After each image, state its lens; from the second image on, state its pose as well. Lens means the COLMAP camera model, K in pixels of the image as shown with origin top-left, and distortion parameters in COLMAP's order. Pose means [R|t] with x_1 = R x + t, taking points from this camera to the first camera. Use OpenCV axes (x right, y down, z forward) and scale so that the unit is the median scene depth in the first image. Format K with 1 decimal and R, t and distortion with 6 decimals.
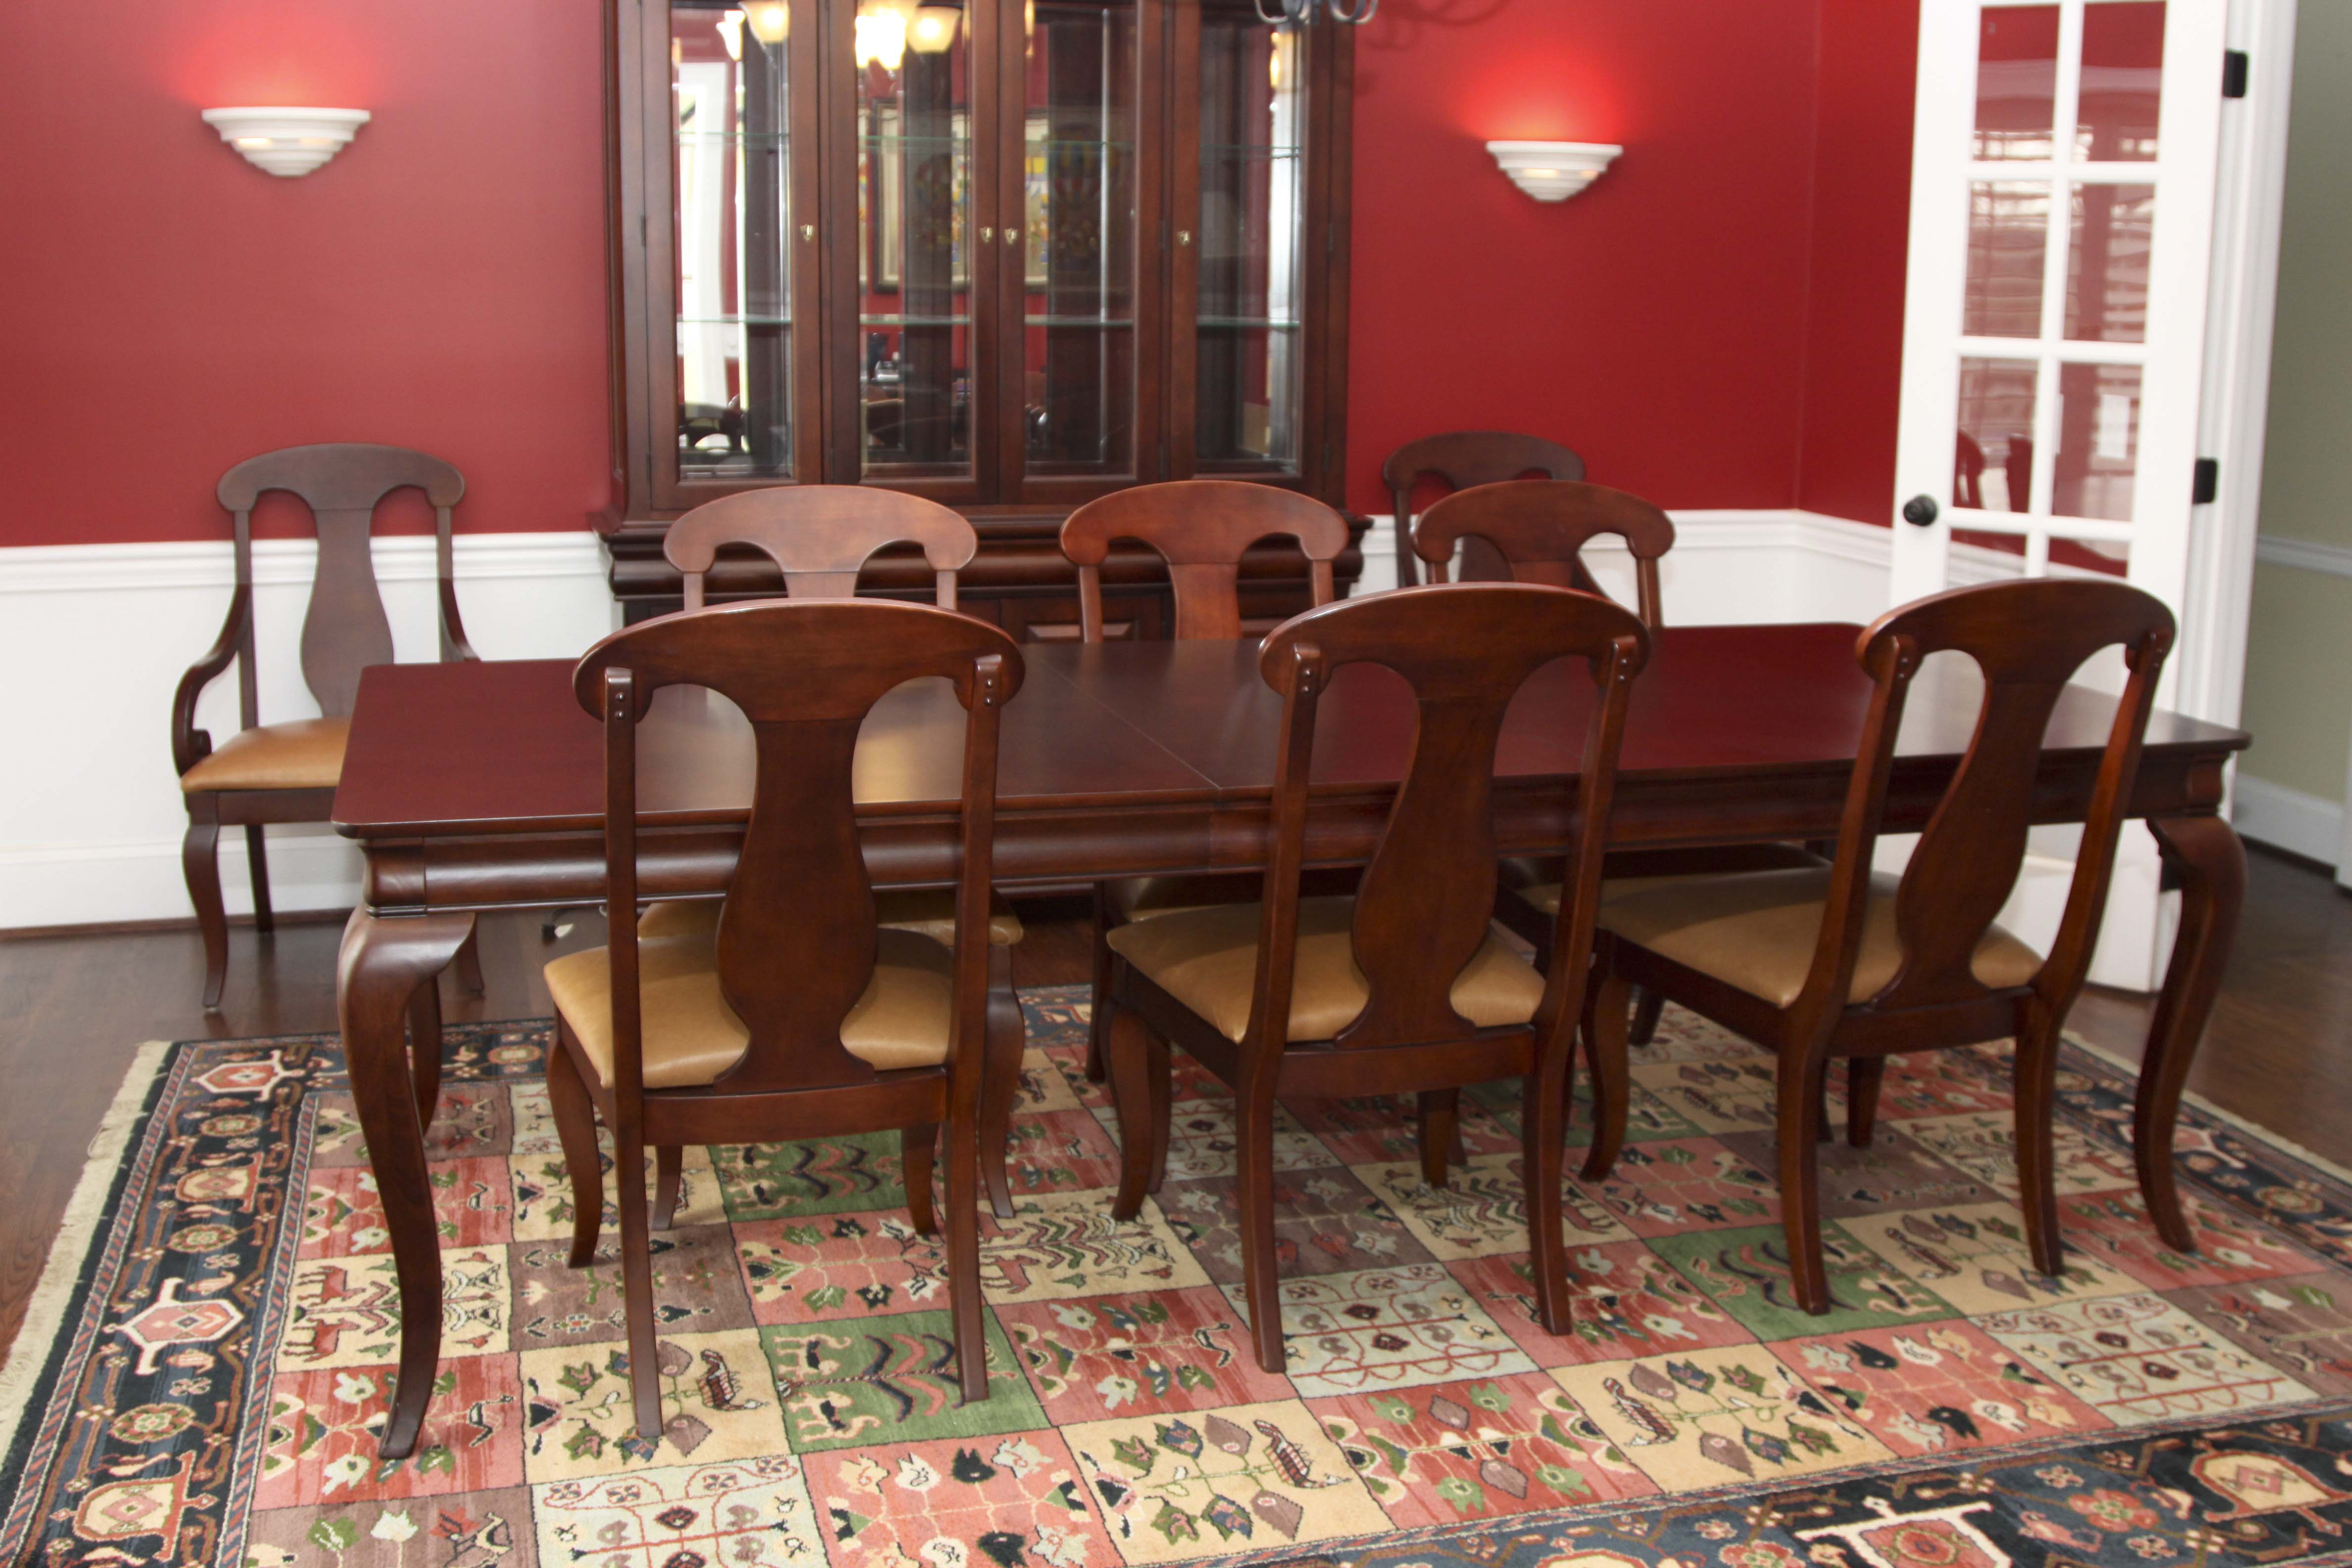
lens RADIAL K [[2475.4, 0, 1180.4], [0, 2475.4, 780.1], [0, 0, 1]] dist [-0.111277, 0.000000]
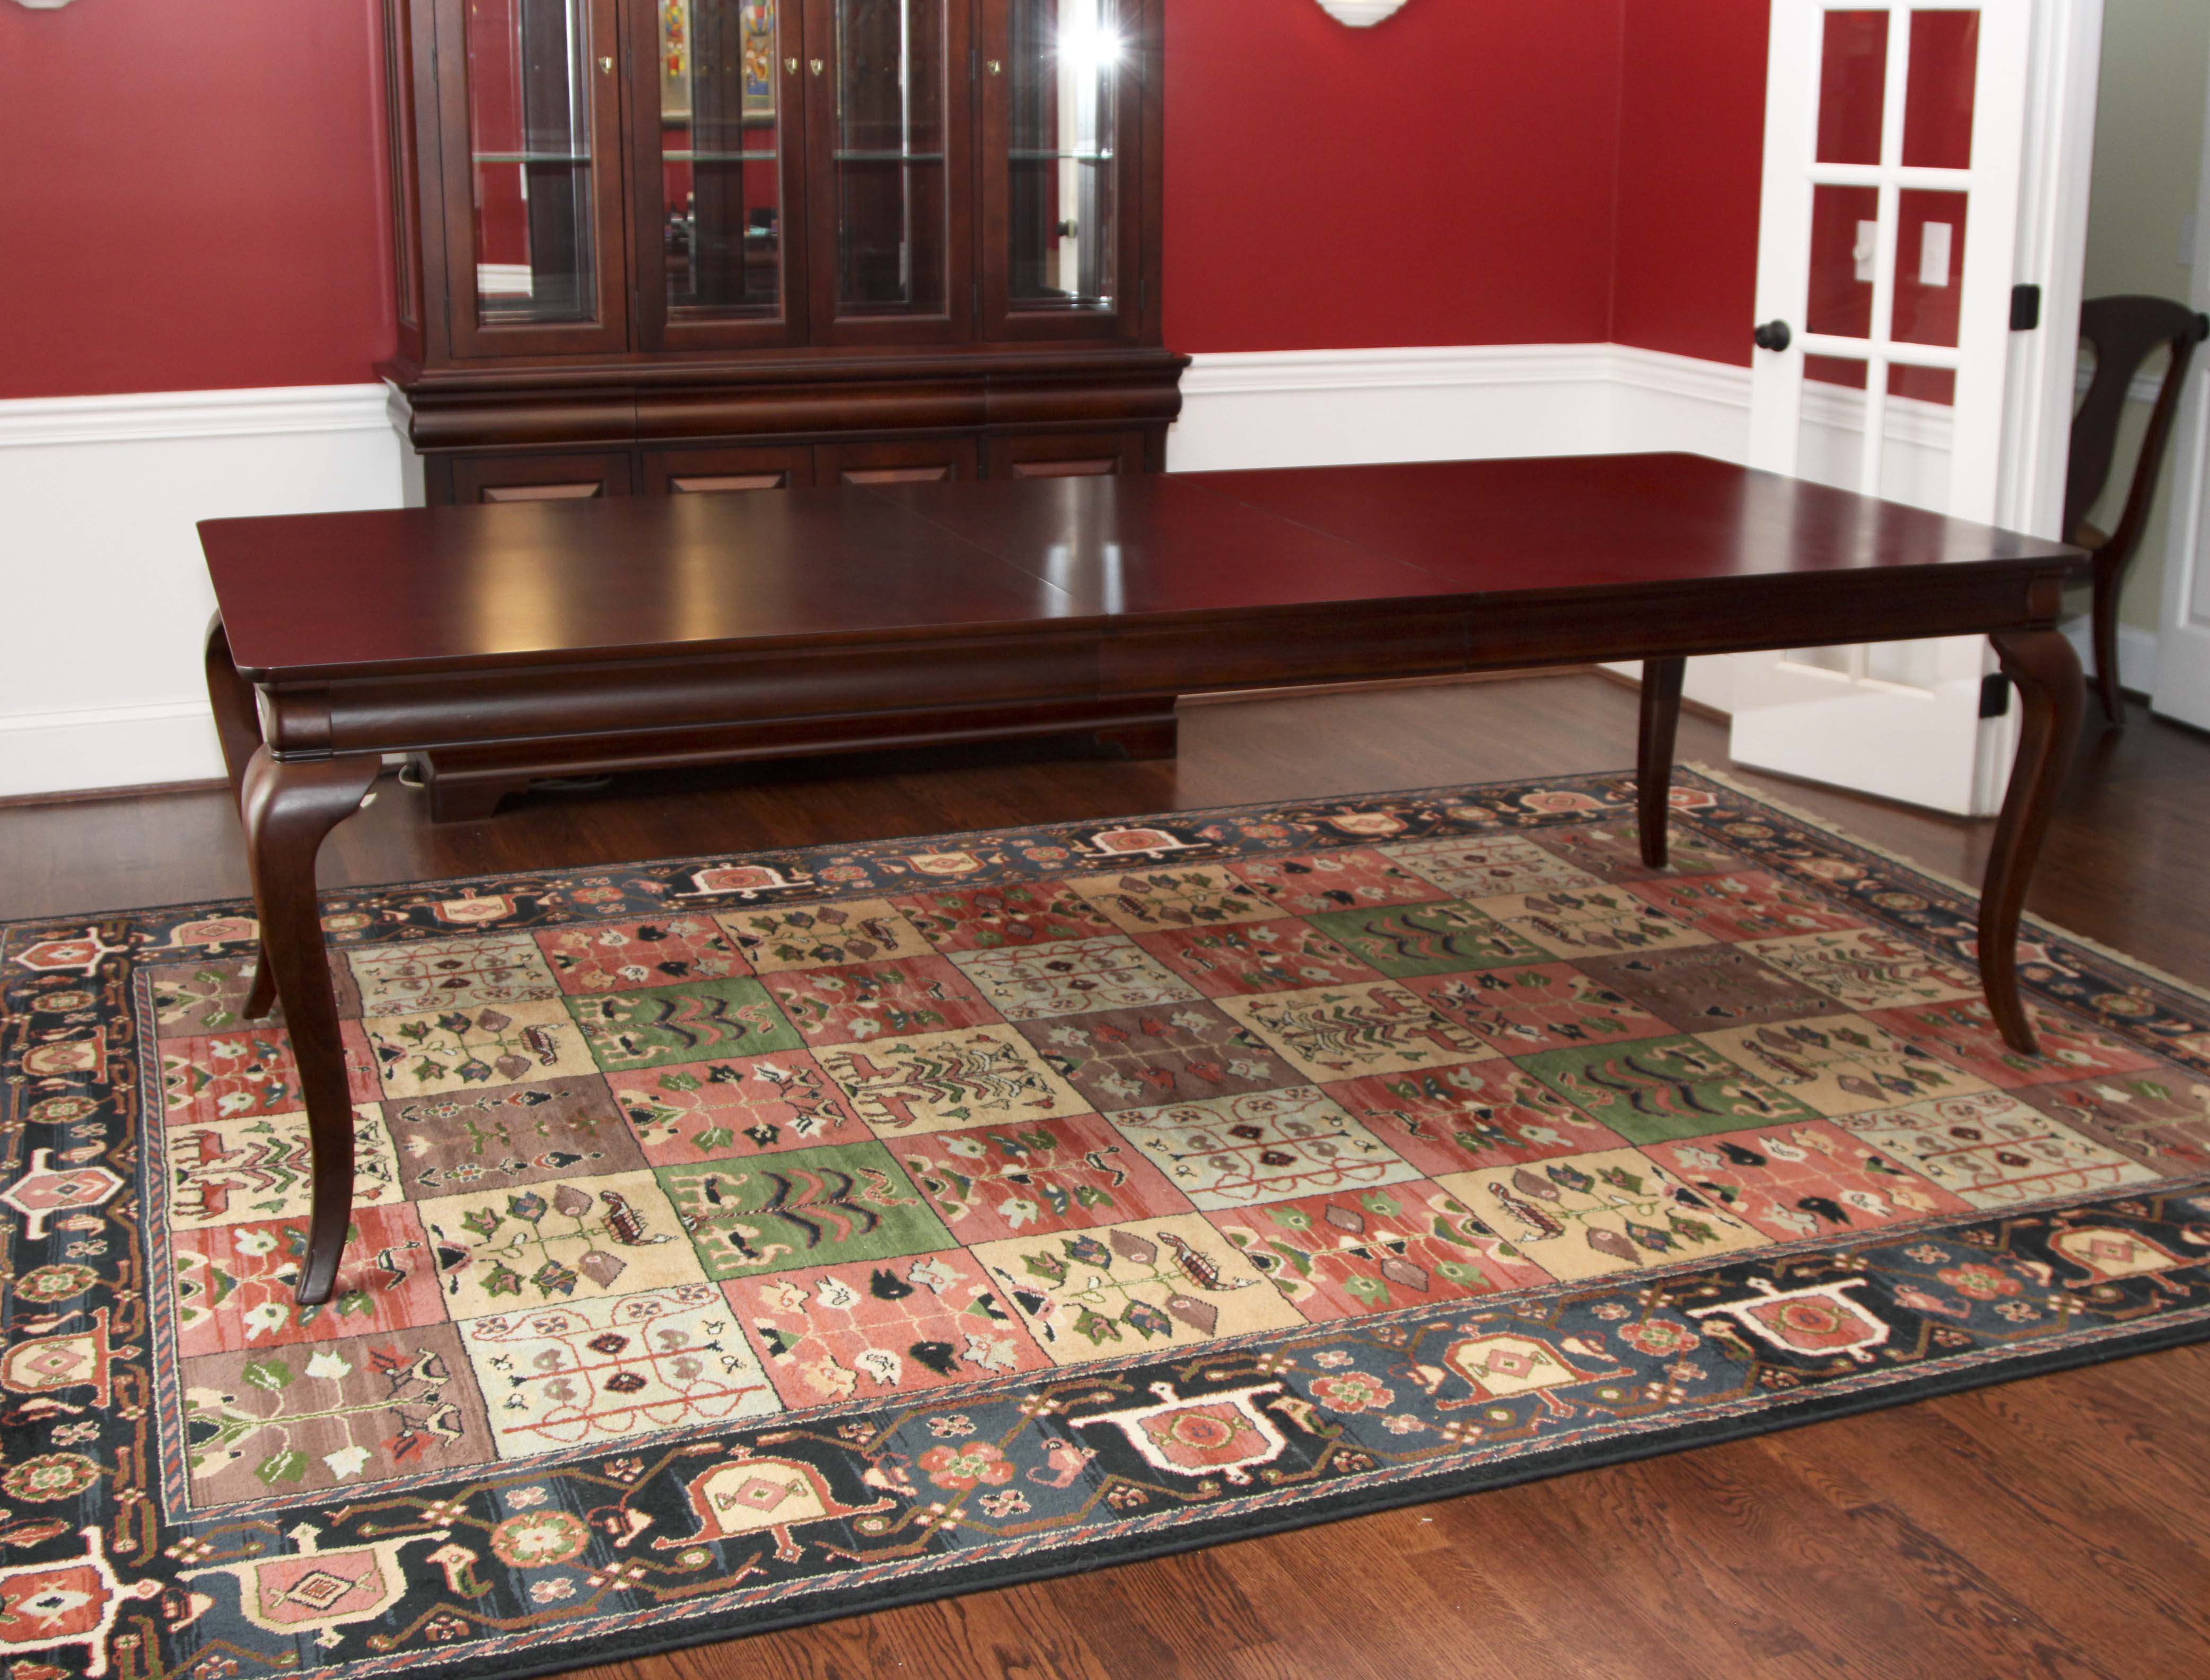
lens RADIAL K [[2661.2, 0, 1141.2], [0, 2661.2, 820.2], [0, 0, 1]] dist [-0.125711, 0.000000]
pose [[0.995813, -0.027683, 0.087122, -0.058815], [0.022141, 0.997708, 0.063946, 0.015072], [-0.088693, -0.061749, 0.994143, -0.077811]]
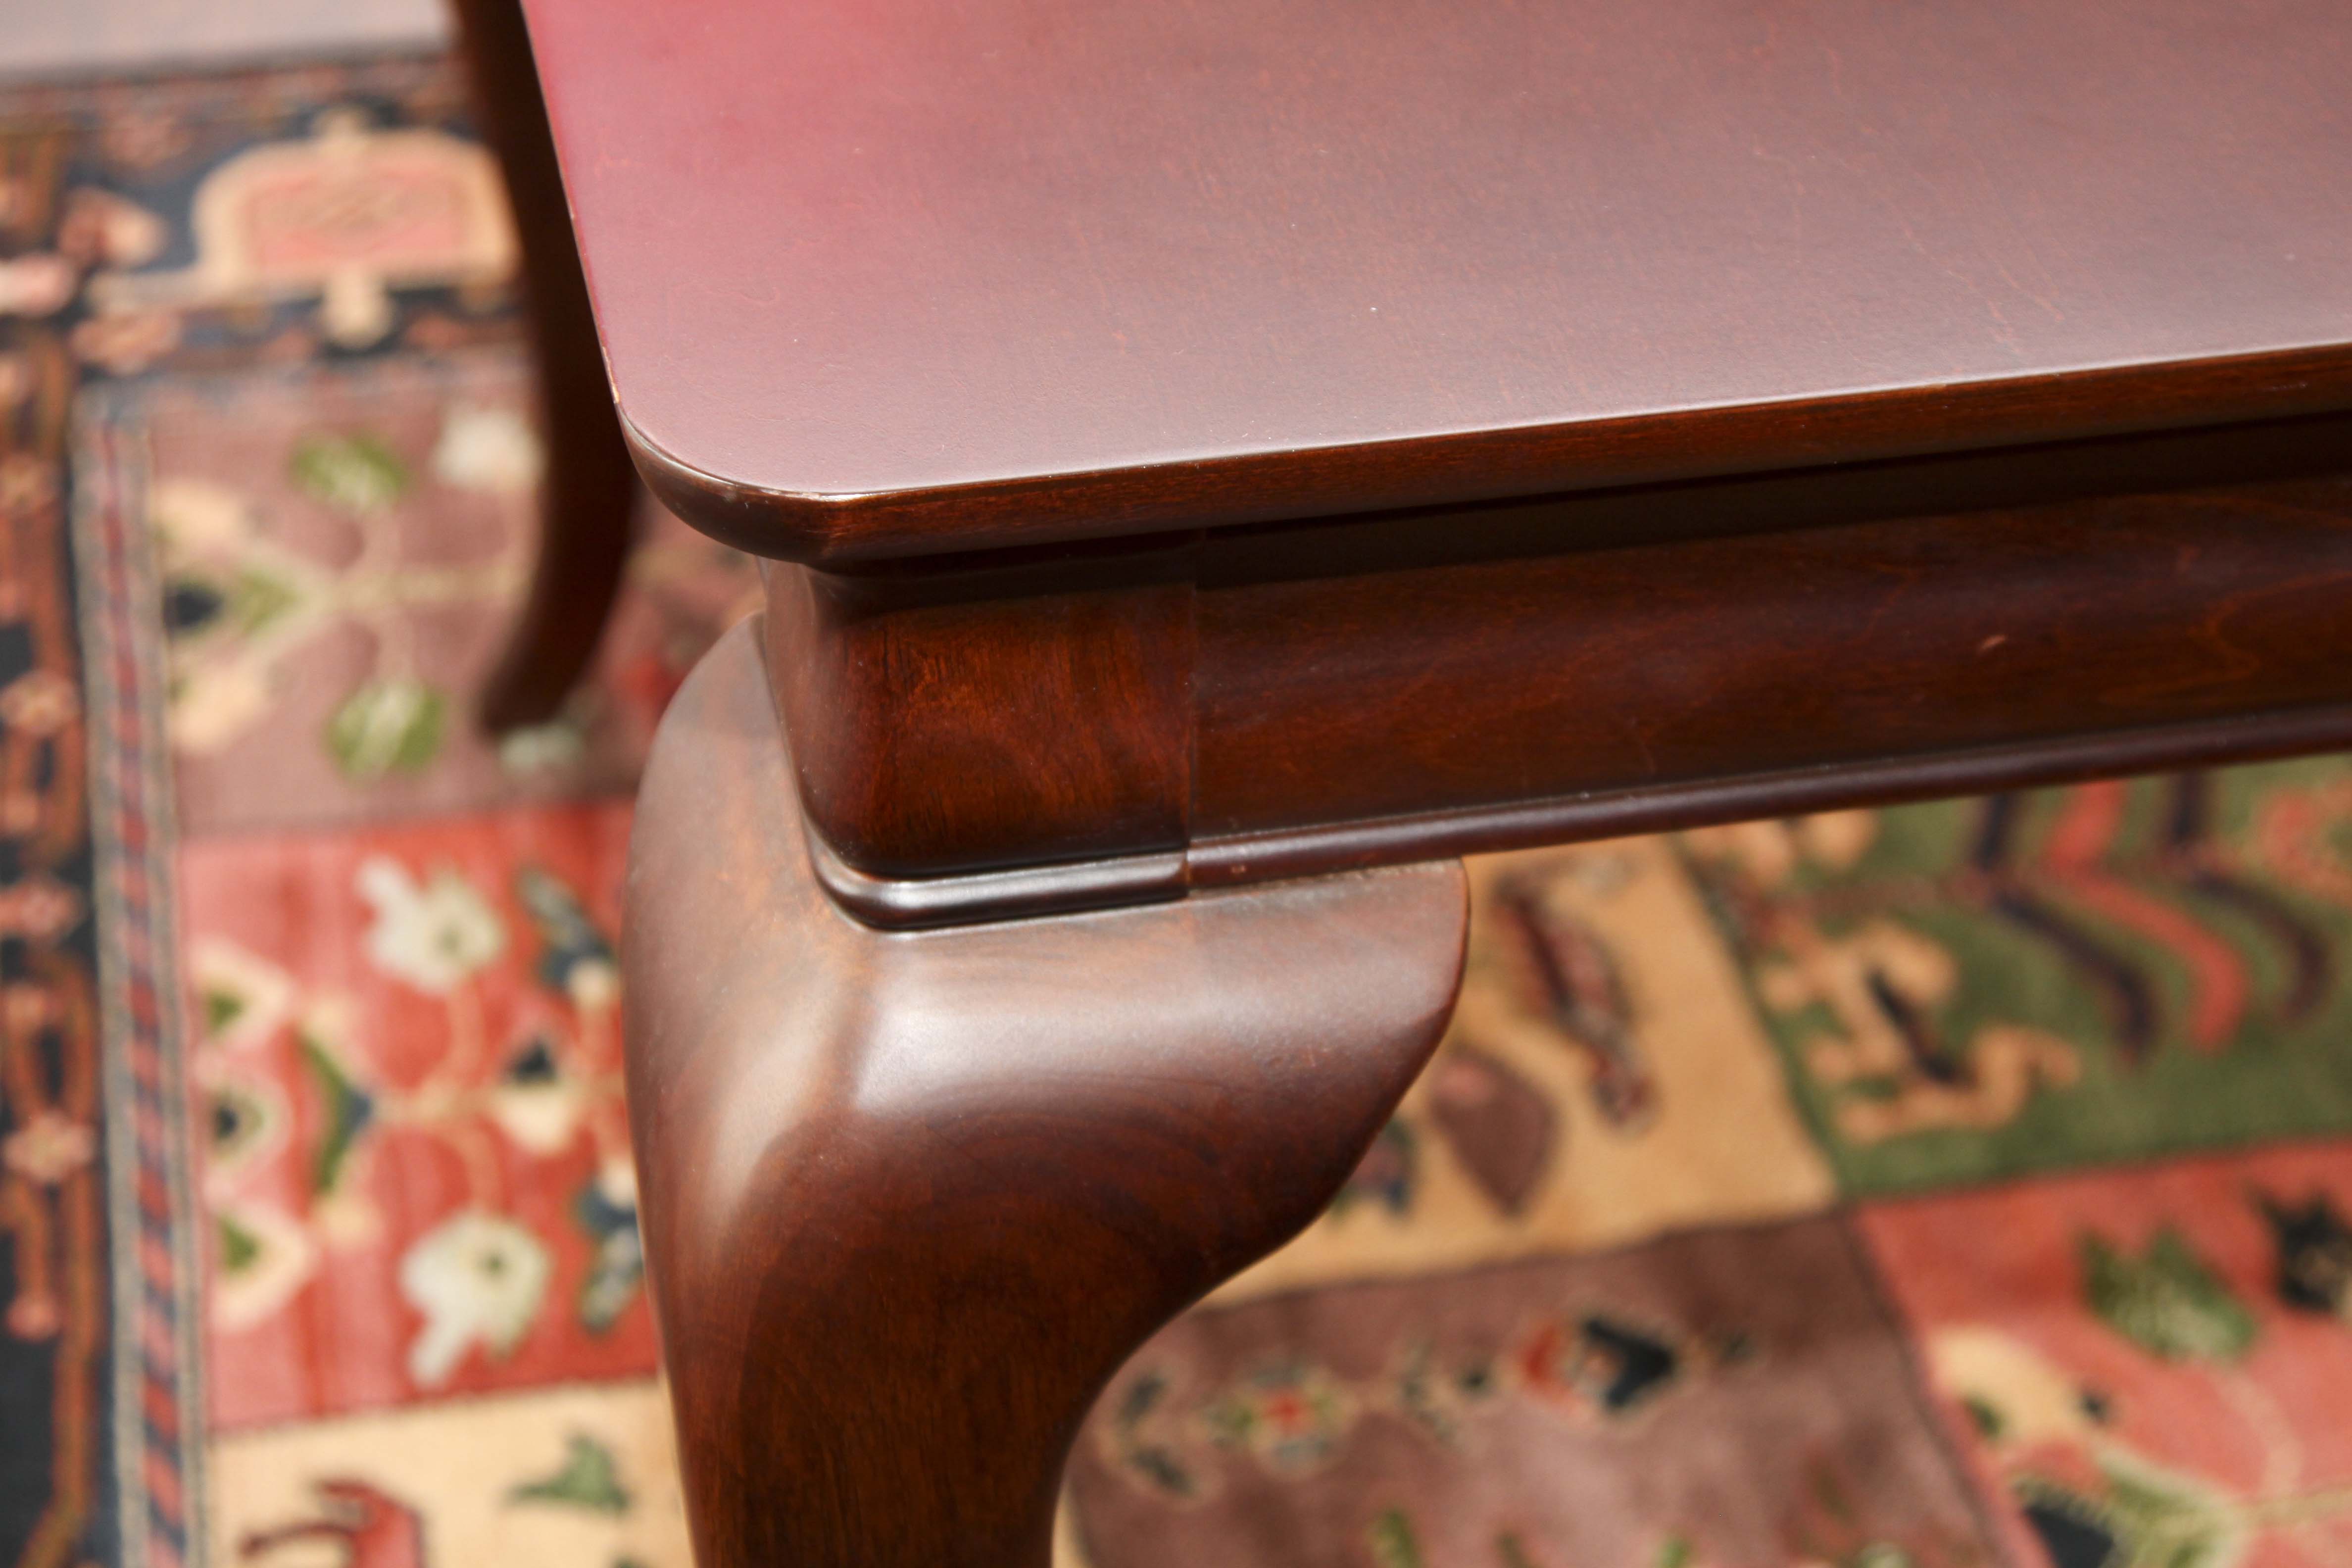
lens RADIAL K [[4995.1, 0, 1191.5], [0, 4995.1, 783.0], [0, 0, 1]] dist [0.143208, 0.000000]
pose [[0.996537, 0.029791, -0.077626, -0.220642], [0.003082, 0.919733, 0.392533, -0.071954], [0.083089, -0.391413, 0.916456, 0.547110]]
